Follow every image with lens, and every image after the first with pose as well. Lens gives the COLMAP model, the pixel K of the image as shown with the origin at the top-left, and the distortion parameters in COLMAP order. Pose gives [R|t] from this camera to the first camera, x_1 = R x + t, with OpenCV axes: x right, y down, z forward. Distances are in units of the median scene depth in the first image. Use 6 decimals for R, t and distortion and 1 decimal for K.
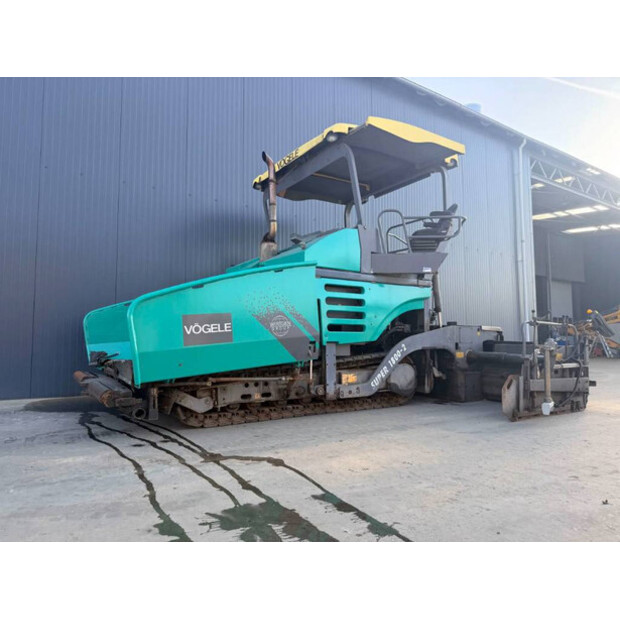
lens RADIAL K [[429.0, 0, 310.0], [0, 429.0, 310.0], [0, 0, 1]] dist [0.119453, -0.167363]
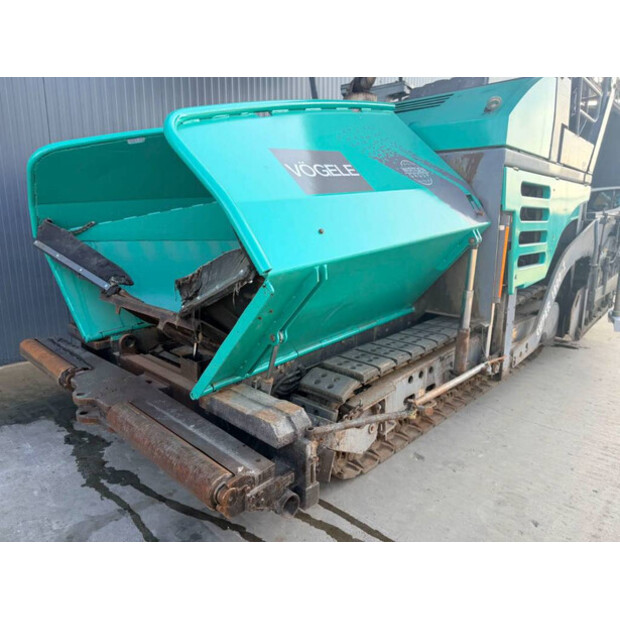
lens RADIAL K [[433.9, 0, 314.6], [0, 433.9, 308.3], [0, 0, 1]] dist [0.083744, -0.086293]
pose [[0.970722, -0.032947, 0.237935, -0.337380], [-0.032302, 0.963646, 0.265221, -0.044295], [-0.238024, -0.265142, 0.934368, 0.471631]]
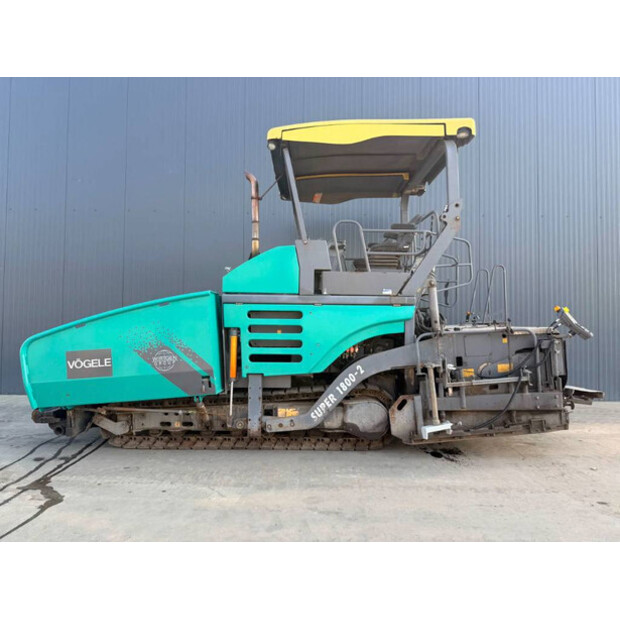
lens RADIAL K [[429.0, 0, 310.0], [0, 429.0, 310.0], [0, 0, 1]] dist [0.119453, -0.167363]
pose [[0.838860, -0.005528, -0.544319, 0.617166], [0.026339, 0.999189, 0.030443, -0.082403], [0.543710, -0.039874, 0.838325, 0.278324]]
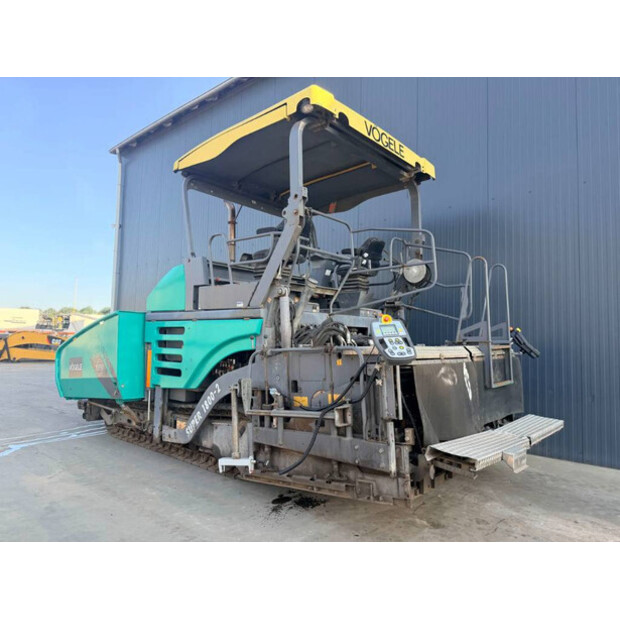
lens RADIAL K [[433.9, 0, 314.6], [0, 433.9, 308.3], [0, 0, 1]] dist [0.083744, -0.086293]
pose [[0.281315, -0.063031, -0.957543, 1.087204], [0.044281, 0.997630, -0.052660, -0.032330], [0.958593, -0.027587, 0.283439, 1.007216]]
